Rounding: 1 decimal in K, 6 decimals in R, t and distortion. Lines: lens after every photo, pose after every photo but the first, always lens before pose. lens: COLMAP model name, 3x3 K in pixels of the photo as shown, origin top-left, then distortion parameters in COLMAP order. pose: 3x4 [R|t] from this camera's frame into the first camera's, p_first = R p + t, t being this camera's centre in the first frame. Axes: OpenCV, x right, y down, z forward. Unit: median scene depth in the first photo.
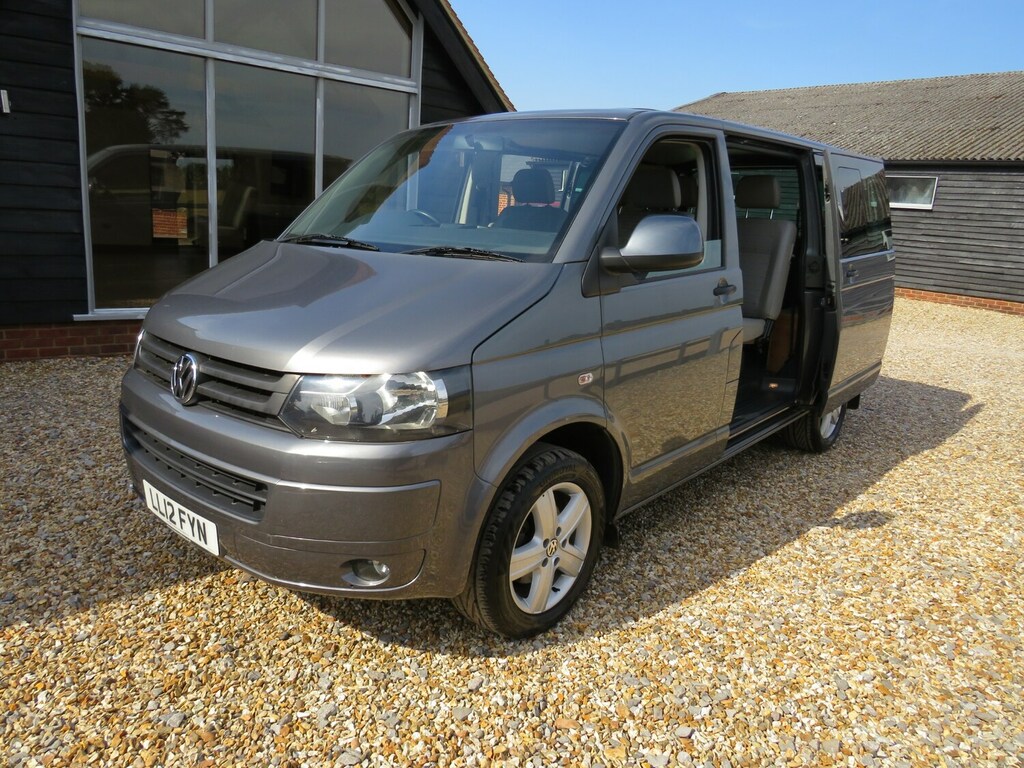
lens RADIAL K [[721.2, 0, 513.4], [0, 721.2, 384.1], [0, 0, 1]] dist [-0.026764, -0.002916]
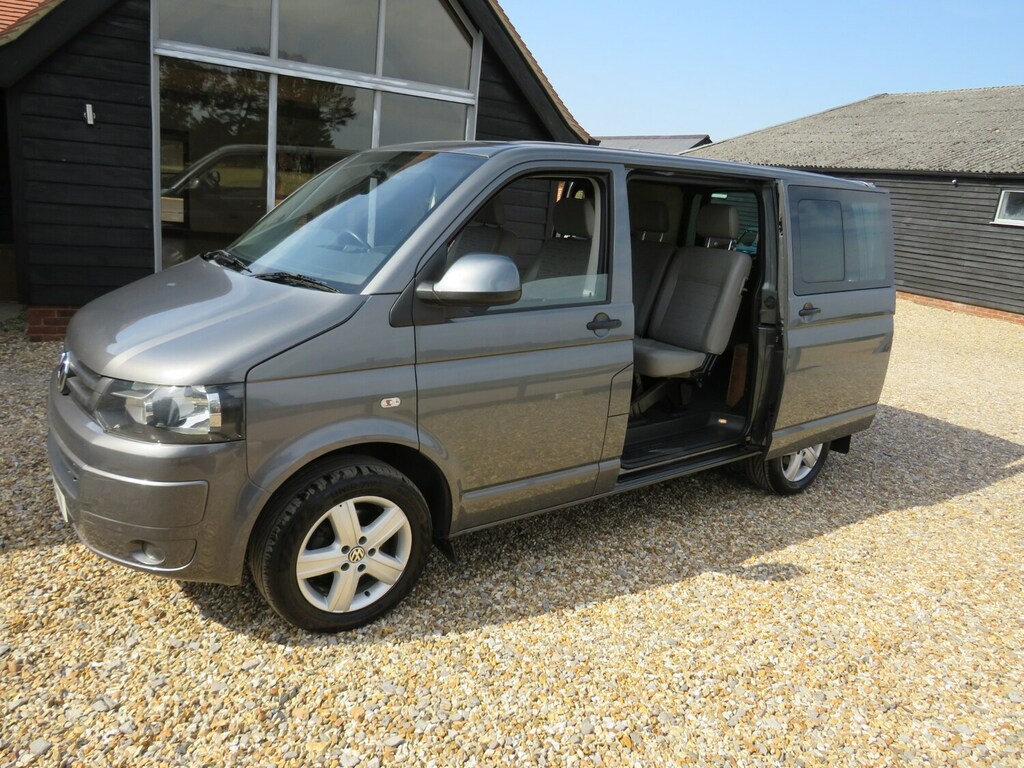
lens RADIAL K [[723.2, 0, 509.2], [0, 723.2, 385.7], [0, 0, 1]] dist [-0.030477, 0.008846]
pose [[0.974618, 0.086684, -0.206413, 0.424920], [-0.085243, 0.996234, 0.015882, -0.055969], [0.207012, 0.002116, 0.978336, -0.013725]]
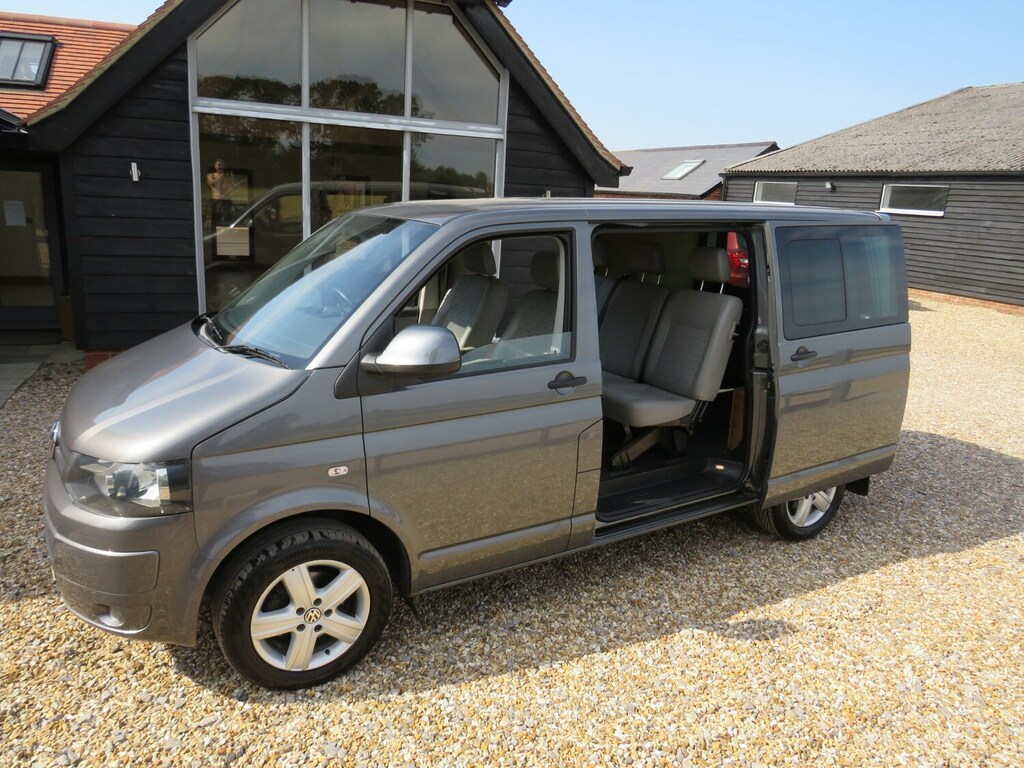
lens RADIAL K [[723.2, 0, 509.2], [0, 723.2, 385.7], [0, 0, 1]] dist [-0.030477, 0.008846]
pose [[0.946197, 0.067677, -0.316434, 0.599194], [-0.068048, 0.997633, 0.009893, -0.145238], [0.316355, 0.012172, 0.948563, 0.021551]]
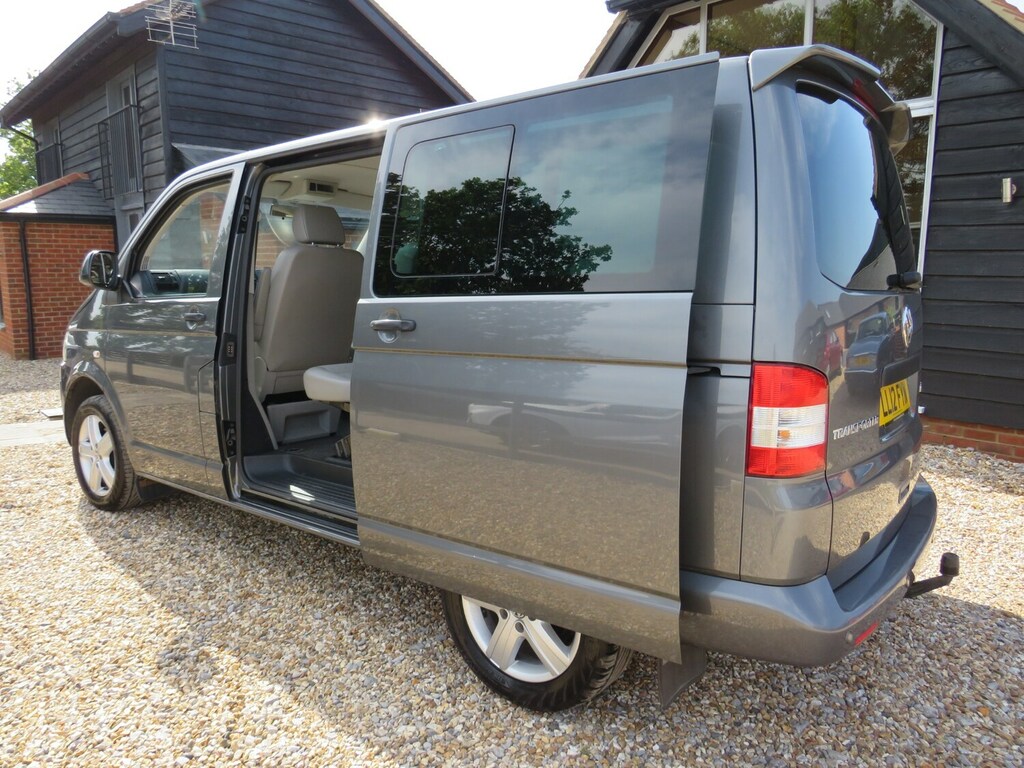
lens RADIAL K [[726.4, 0, 505.2], [0, 726.4, 386.6], [0, 0, 1]] dist [-0.030206, 0.003228]
pose [[0.050134, 0.104251, -0.993287, 1.514971], [-0.241195, 0.966364, 0.089252, -0.261155], [0.969181, 0.235101, 0.073592, 1.542145]]
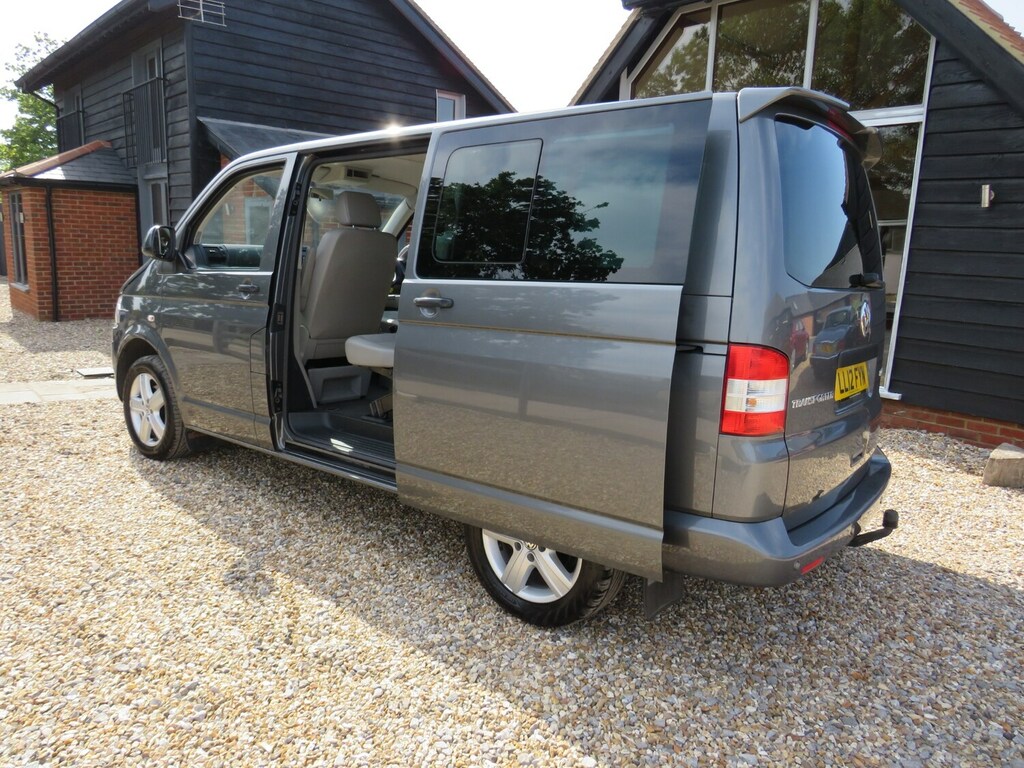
lens RADIAL K [[726.4, 0, 505.2], [0, 726.4, 386.6], [0, 0, 1]] dist [-0.030206, 0.003228]
pose [[0.046517, 0.135753, -0.989650, 1.674954], [-0.274759, 0.954247, 0.117982, -0.258755], [0.960387, 0.266427, 0.081688, 1.506644]]
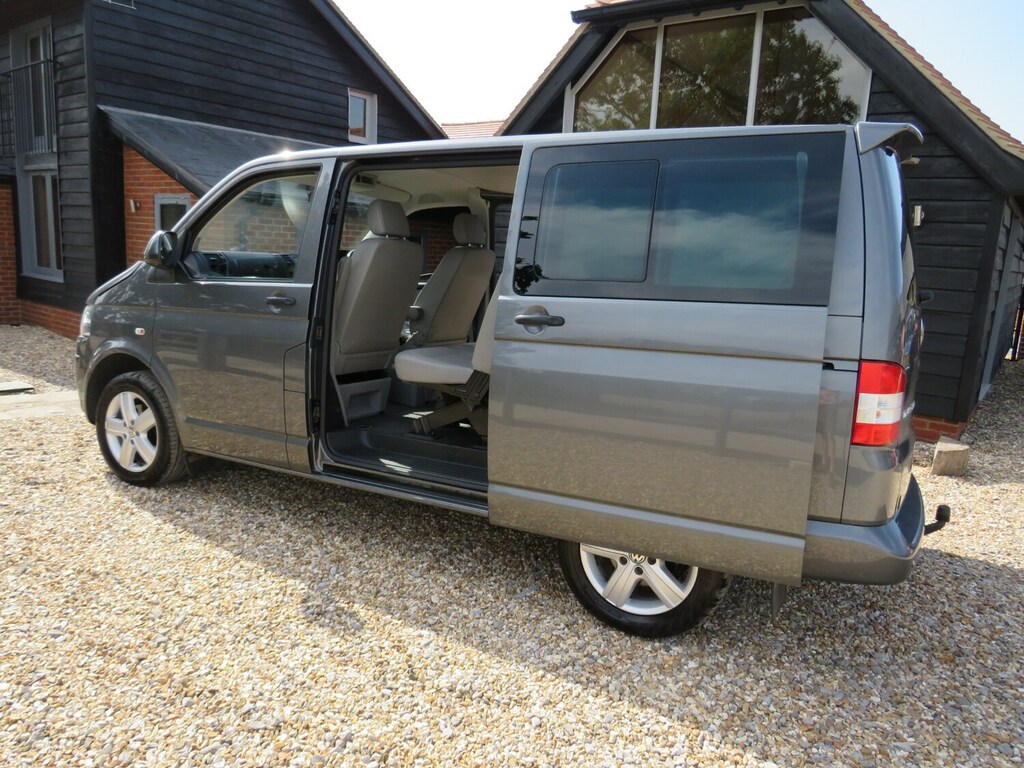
lens RADIAL K [[726.4, 0, 510.1], [0, 726.4, 383.9], [0, 0, 1]] dist [-0.033912, 0.007027]
pose [[0.232426, 0.129189, -0.963996, 1.621049], [-0.272516, 0.960089, 0.062960, -0.193431], [0.933656, 0.248071, 0.258355, 1.199216]]
